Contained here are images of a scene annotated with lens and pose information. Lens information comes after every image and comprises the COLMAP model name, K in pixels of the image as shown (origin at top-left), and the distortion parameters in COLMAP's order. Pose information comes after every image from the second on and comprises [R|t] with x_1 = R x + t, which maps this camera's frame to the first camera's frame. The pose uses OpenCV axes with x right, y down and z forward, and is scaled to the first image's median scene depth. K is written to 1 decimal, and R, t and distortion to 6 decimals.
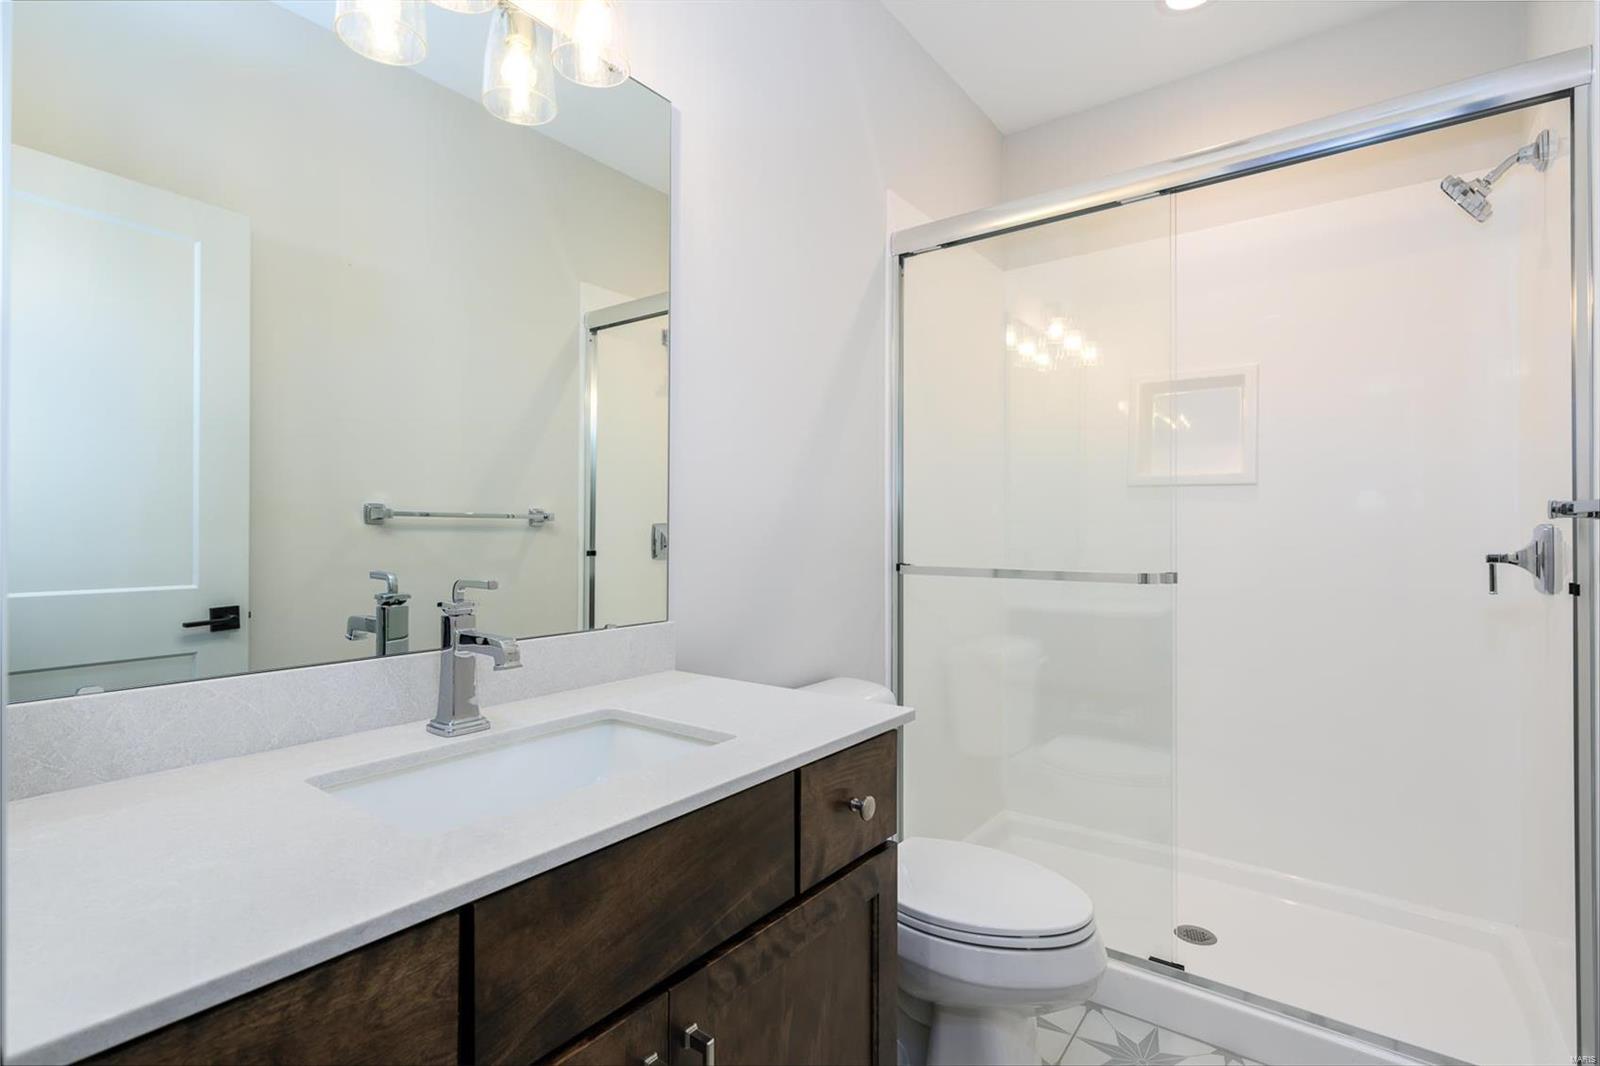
lens RADIAL K [[781.8, 0, 833.6], [0, 781.8, 514.5], [0, 0, 1]] dist [-0.001569, 0.000732]
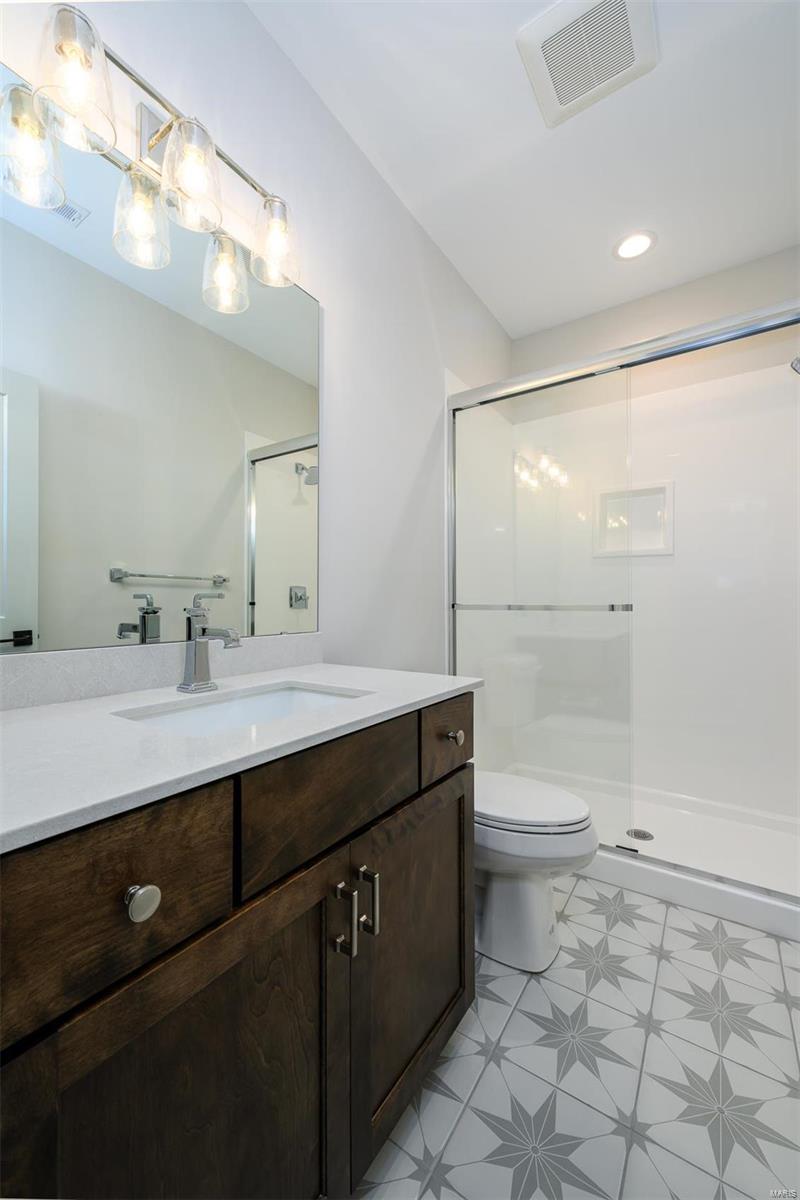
lens RADIAL K [[489.5, 0, 391.5], [0, 489.5, 600.8], [0, 0, 1]] dist [0.003772, -0.001371]
pose [[0.999578, -0.003972, 0.028773, -0.087852], [0.004094, 0.999983, -0.004196, 0.074450], [-0.028755, 0.004312, 0.999577, 0.010380]]
